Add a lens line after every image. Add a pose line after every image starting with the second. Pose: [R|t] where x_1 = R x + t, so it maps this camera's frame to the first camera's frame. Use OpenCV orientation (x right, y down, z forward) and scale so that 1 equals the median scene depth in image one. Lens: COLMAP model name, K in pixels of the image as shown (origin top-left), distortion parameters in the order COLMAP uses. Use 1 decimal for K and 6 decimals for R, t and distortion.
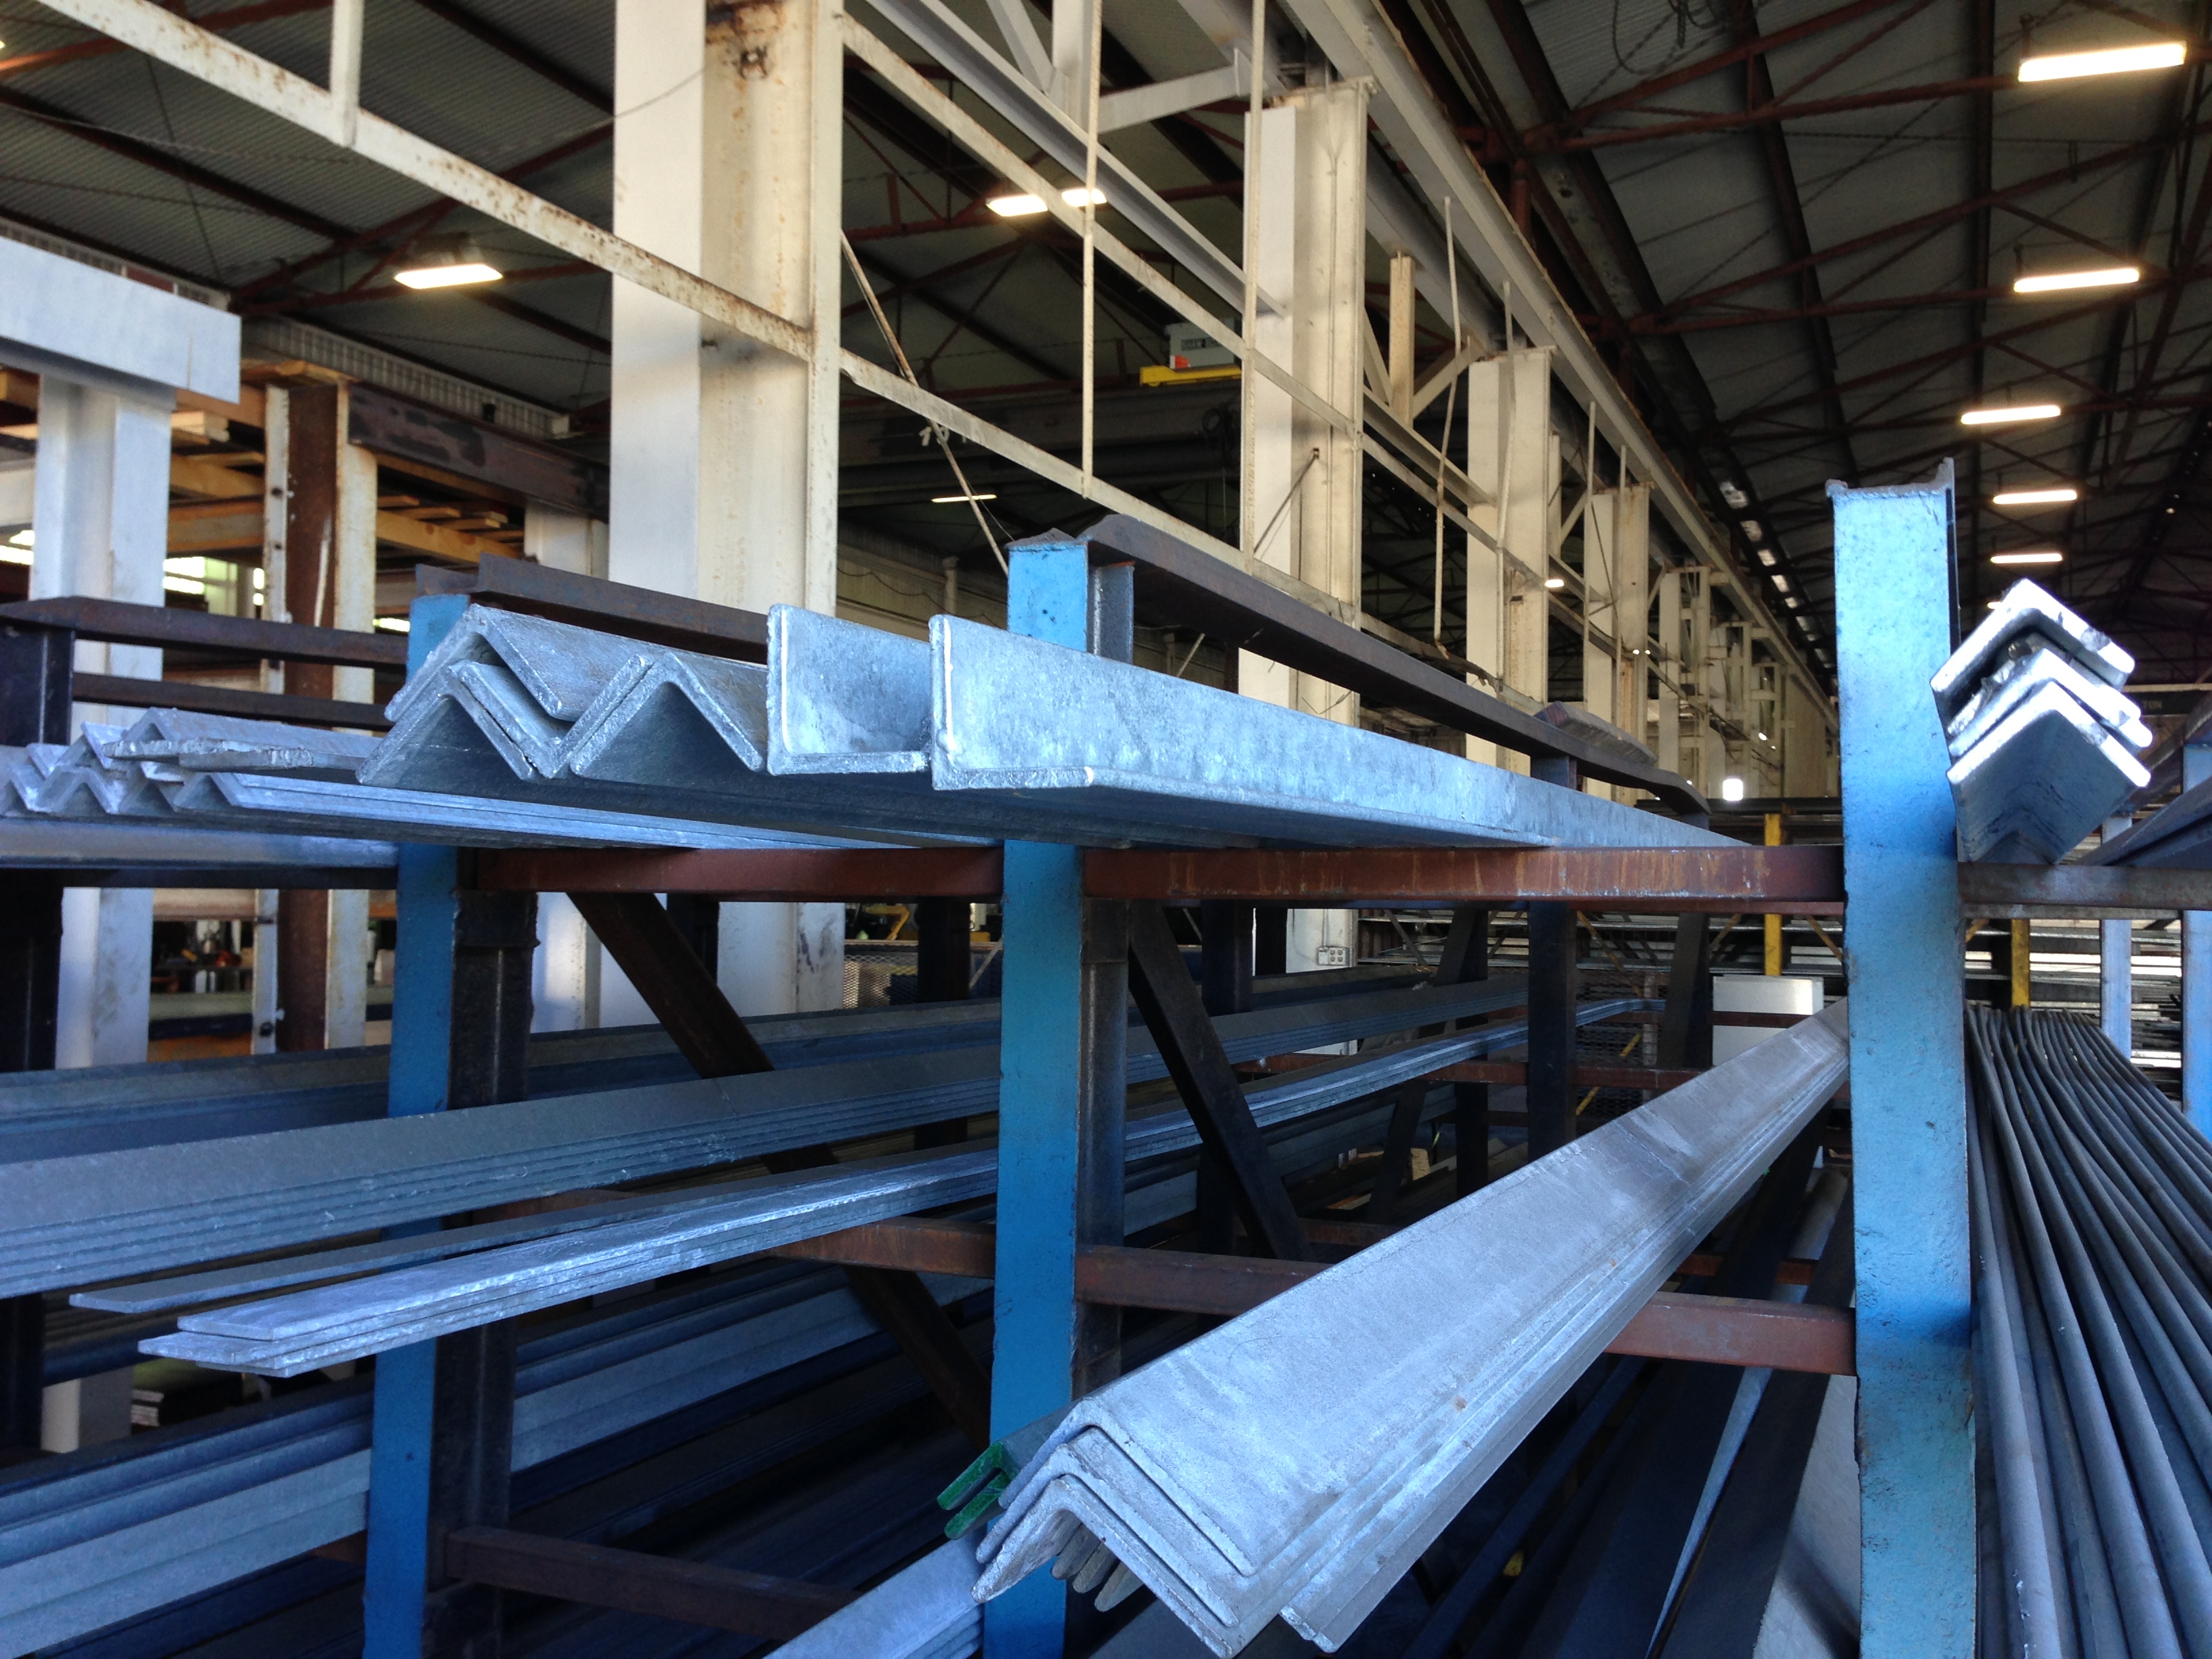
lens RADIAL K [[2004.9, 0, 1084.9], [0, 2004.9, 814.7], [0, 0, 1]] dist [0.103449, -0.151671]
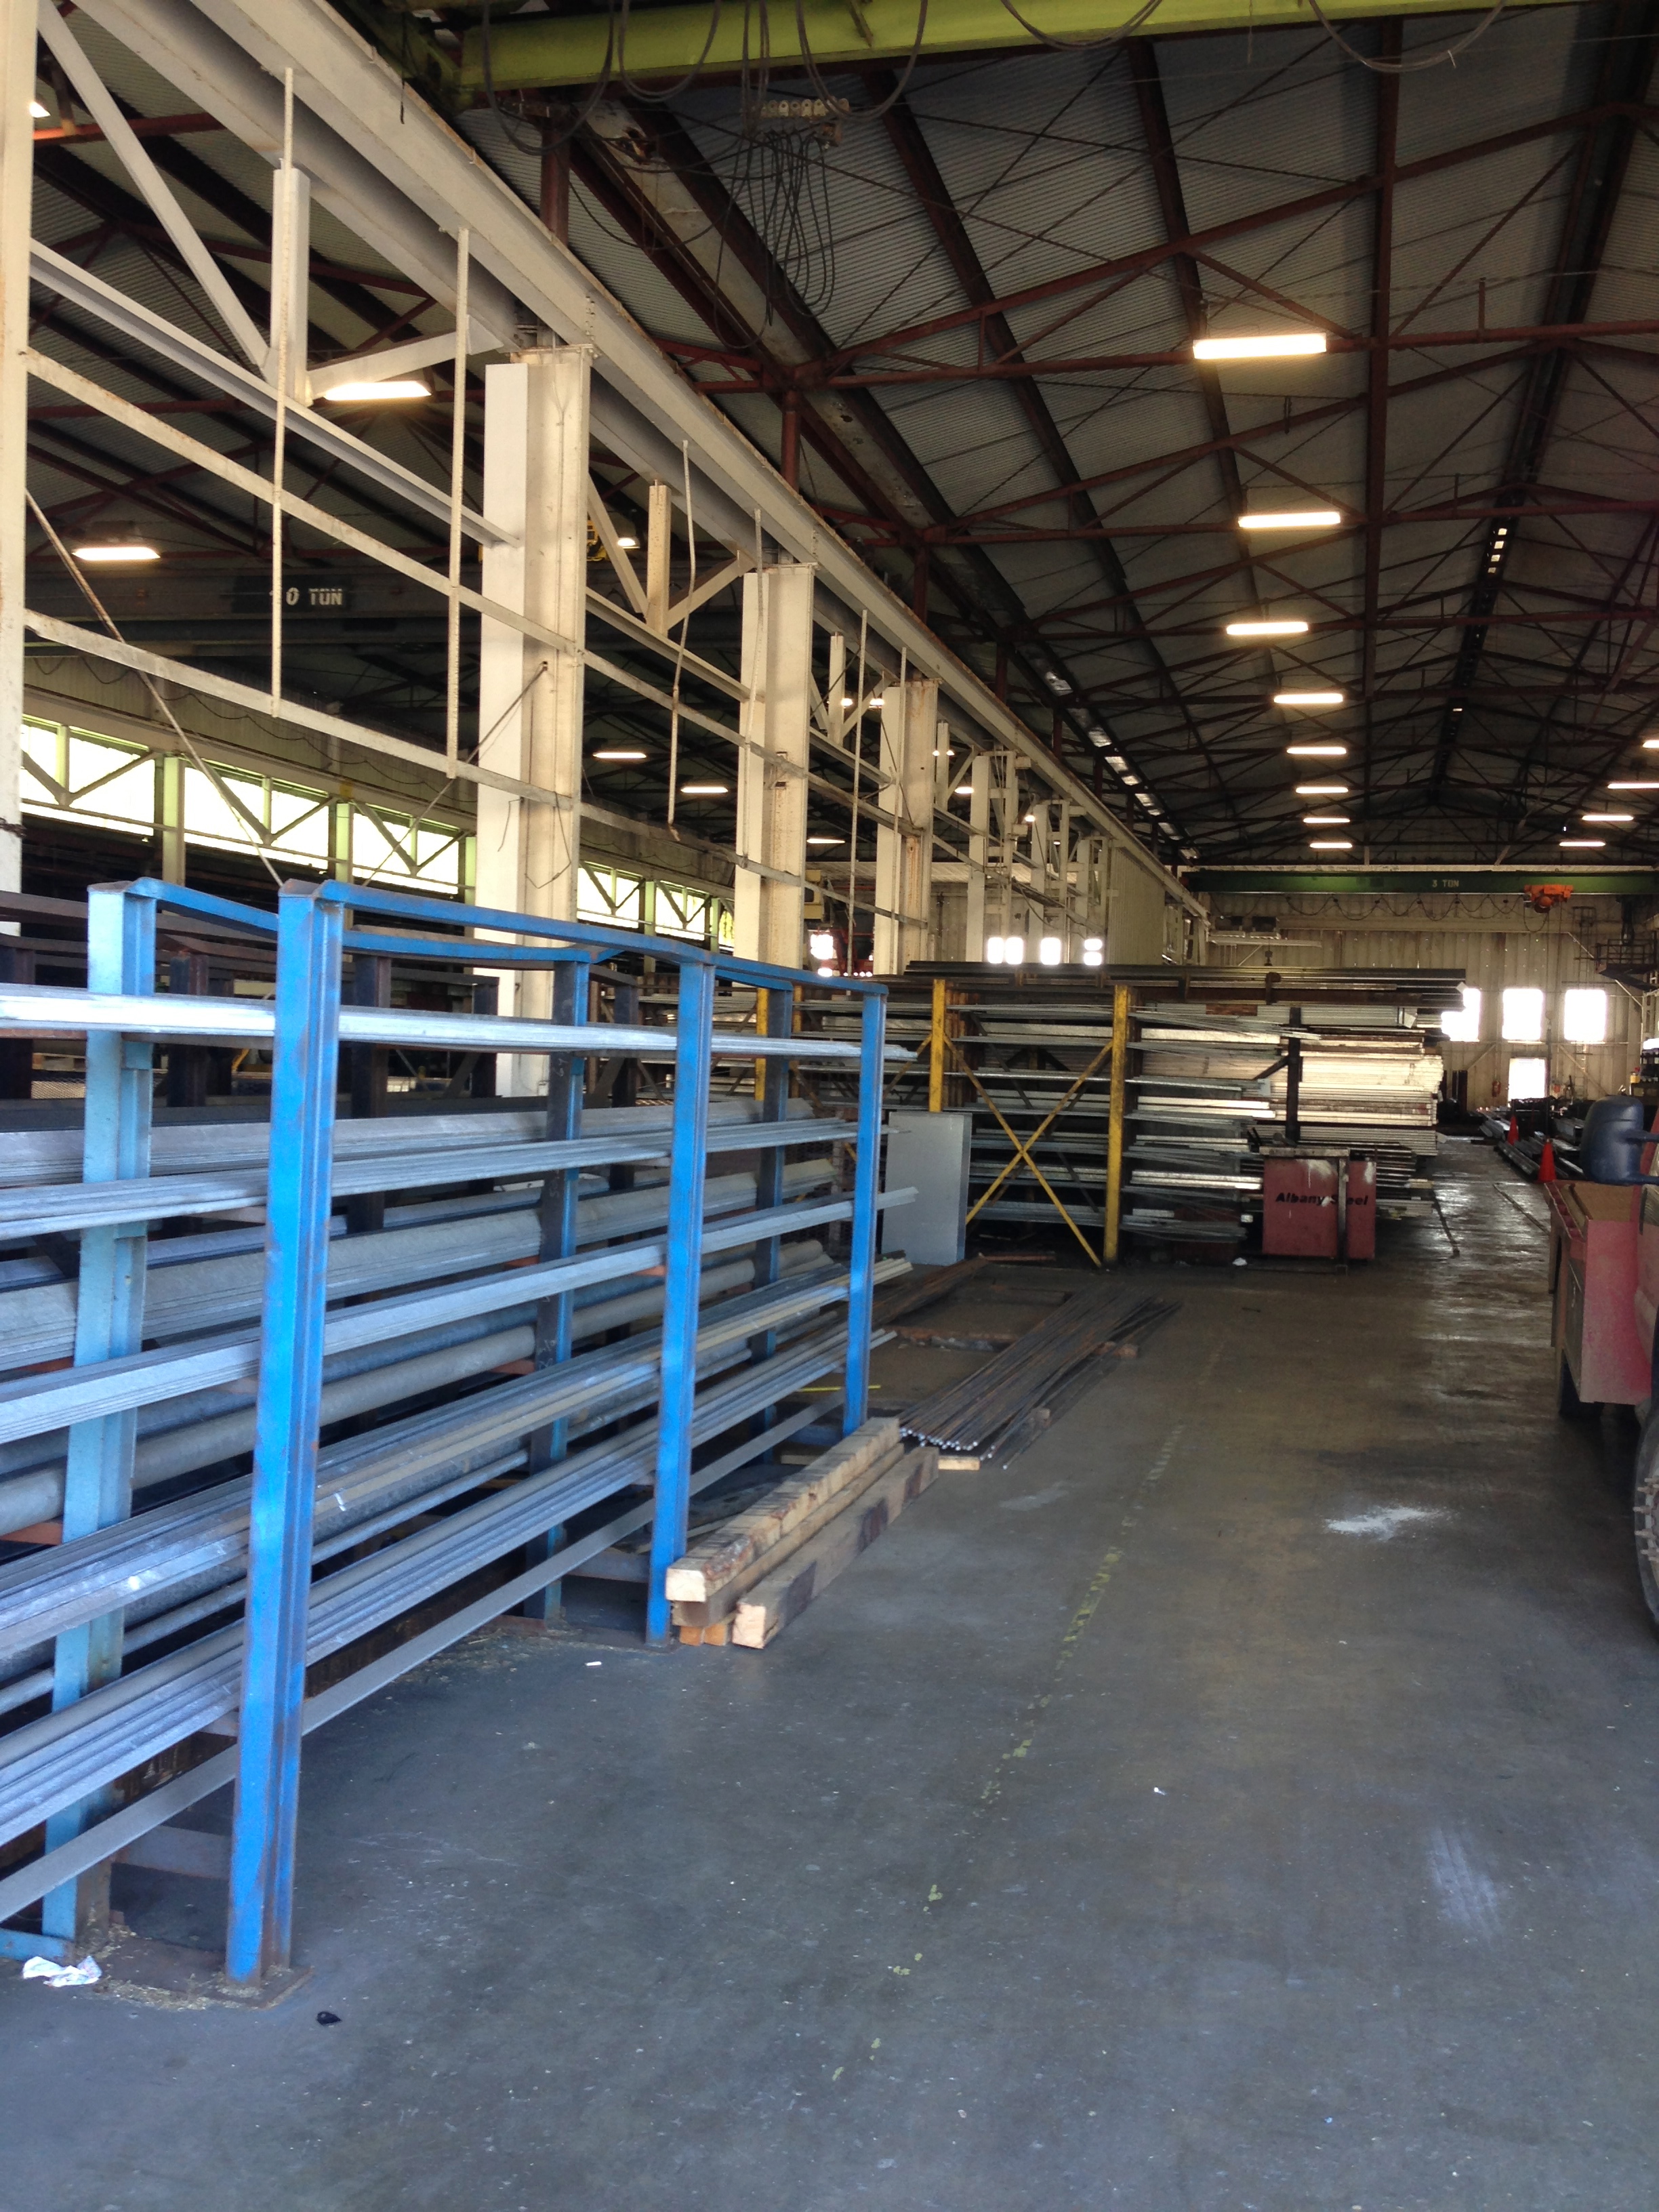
lens RADIAL K [[2004.9, 0, 829.5], [0, 2004.9, 1106.0], [0, 0, 1]] dist [0.103449, -0.151671]
pose [[0.989109, 0.016118, 0.146300, 0.195103], [-0.026847, 0.997068, 0.071661, -0.018476], [-0.144716, -0.074808, 0.986641, -0.377088]]
